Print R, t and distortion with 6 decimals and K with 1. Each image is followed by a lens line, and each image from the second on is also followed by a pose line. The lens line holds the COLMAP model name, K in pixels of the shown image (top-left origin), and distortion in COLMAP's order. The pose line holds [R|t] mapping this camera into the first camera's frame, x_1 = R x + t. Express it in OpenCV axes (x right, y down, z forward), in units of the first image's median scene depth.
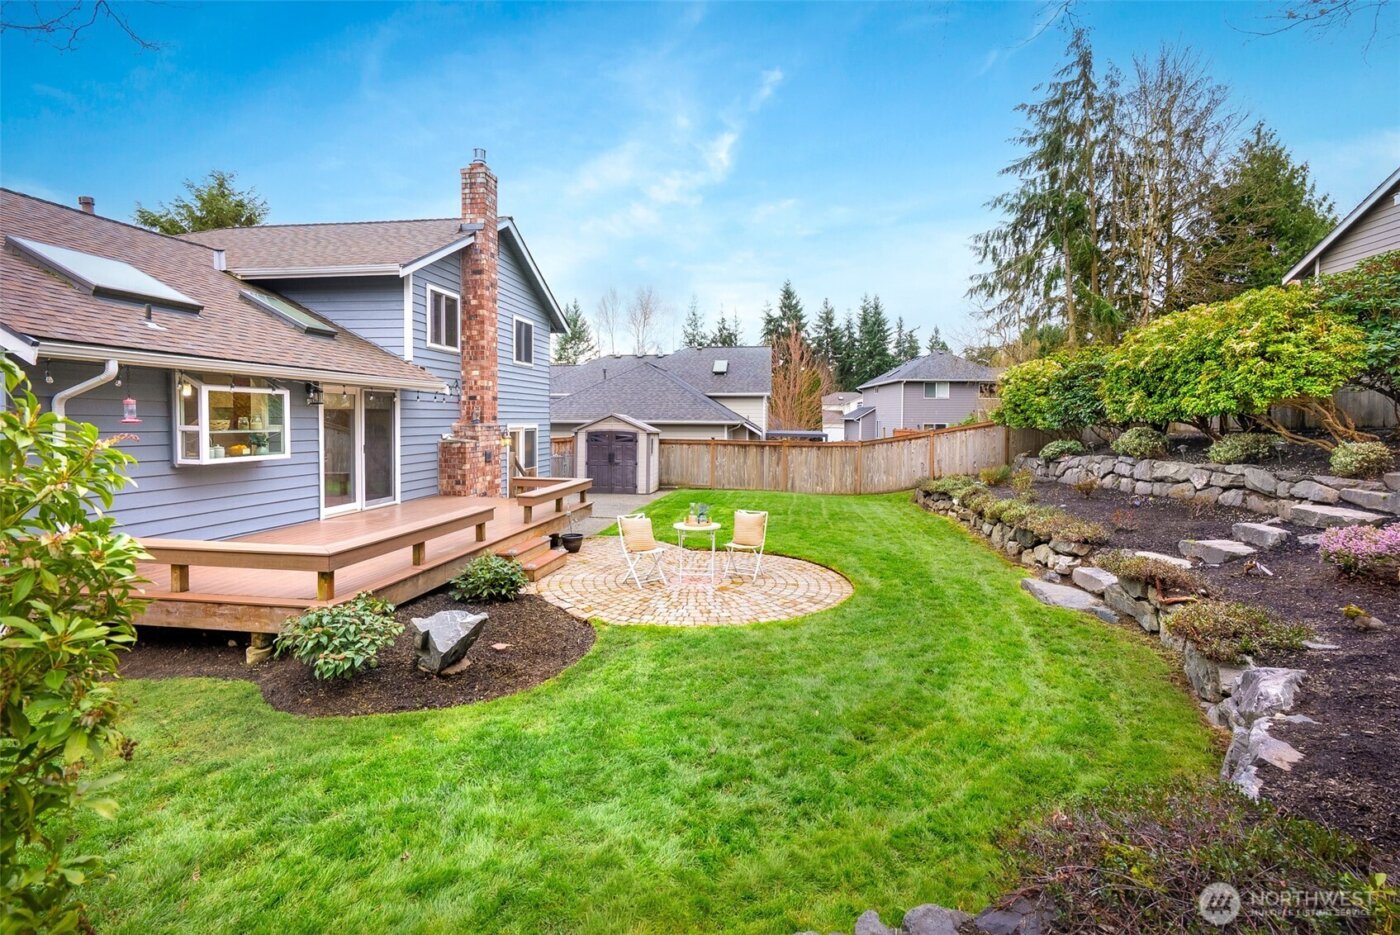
lens RADIAL K [[645.3, 0, 692.7], [0, 645.3, 451.7], [0, 0, 1]] dist [-0.000700, 0.000794]
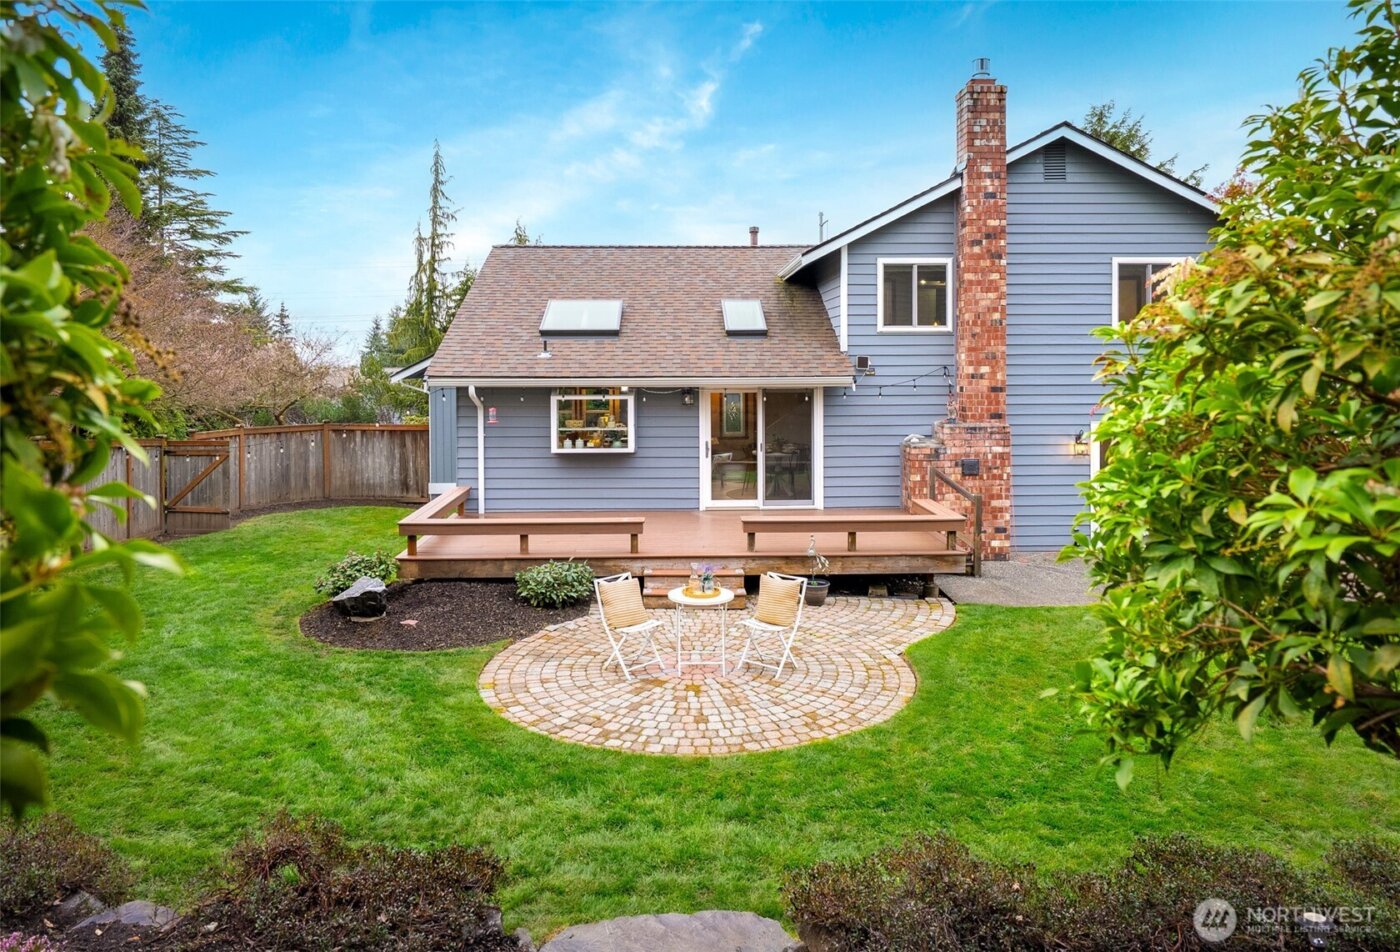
lens RADIAL K [[839.2, 0, 702.2], [0, 839.2, 387.6], [0, 0, 1]] dist [0.003865, 0.000318]
pose [[0.185028, 0.010913, -0.982673, 0.931638], [-0.045527, 0.998960, 0.002521, -0.118753], [0.981678, 0.044272, 0.185332, 0.831897]]
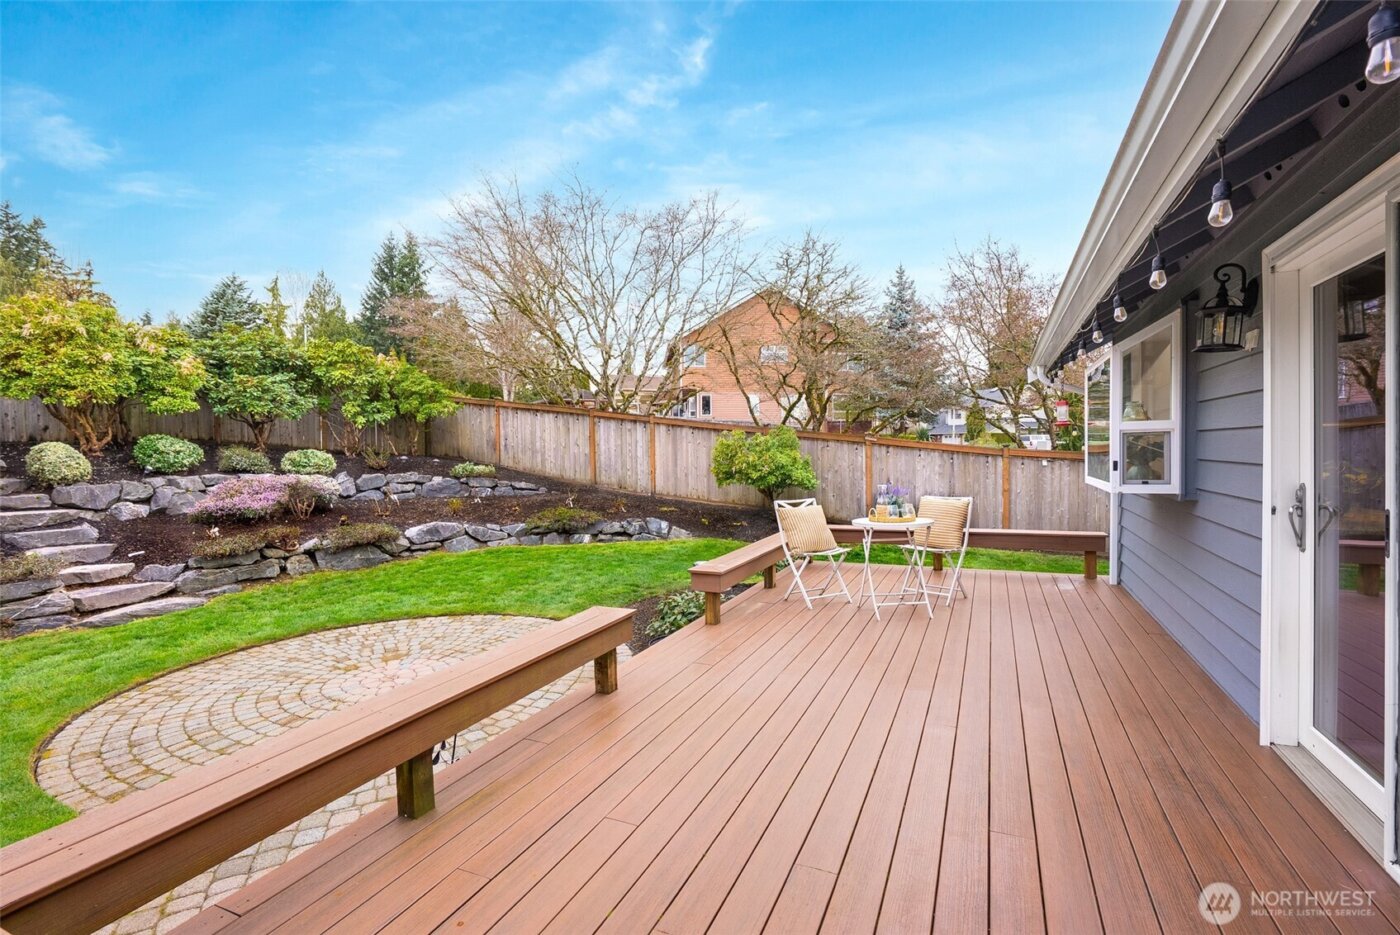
lens RADIAL K [[645.3, 0, 692.7], [0, 645.3, 451.7], [0, 0, 1]] dist [-0.000700, 0.000794]
pose [[-0.962737, -0.000857, 0.270439, -0.471373], [0.014795, 0.998331, 0.055833, -0.049142], [-0.270035, 0.057754, -0.961117, 1.534051]]
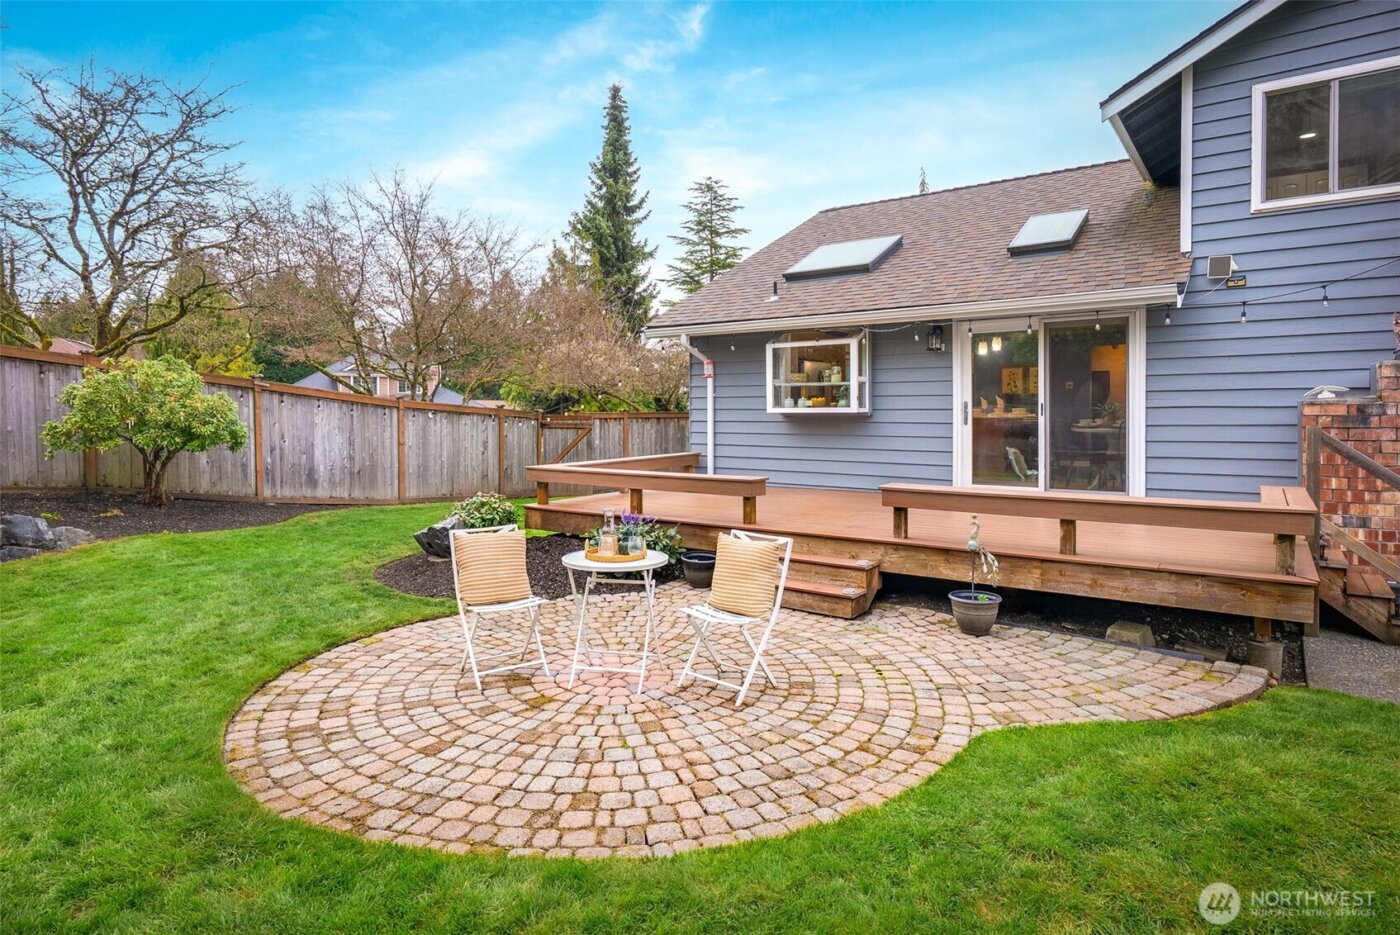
lens RADIAL K [[780.3, 0, 739.2], [0, 780.3, 427.0], [0, 0, 1]] dist [0.001873, 0.000374]
pose [[-0.425359, 0.007867, -0.904991, 0.451262], [-0.047848, 0.998368, 0.031167, 0.005772], [0.903759, 0.056559, -0.424288, 1.324974]]
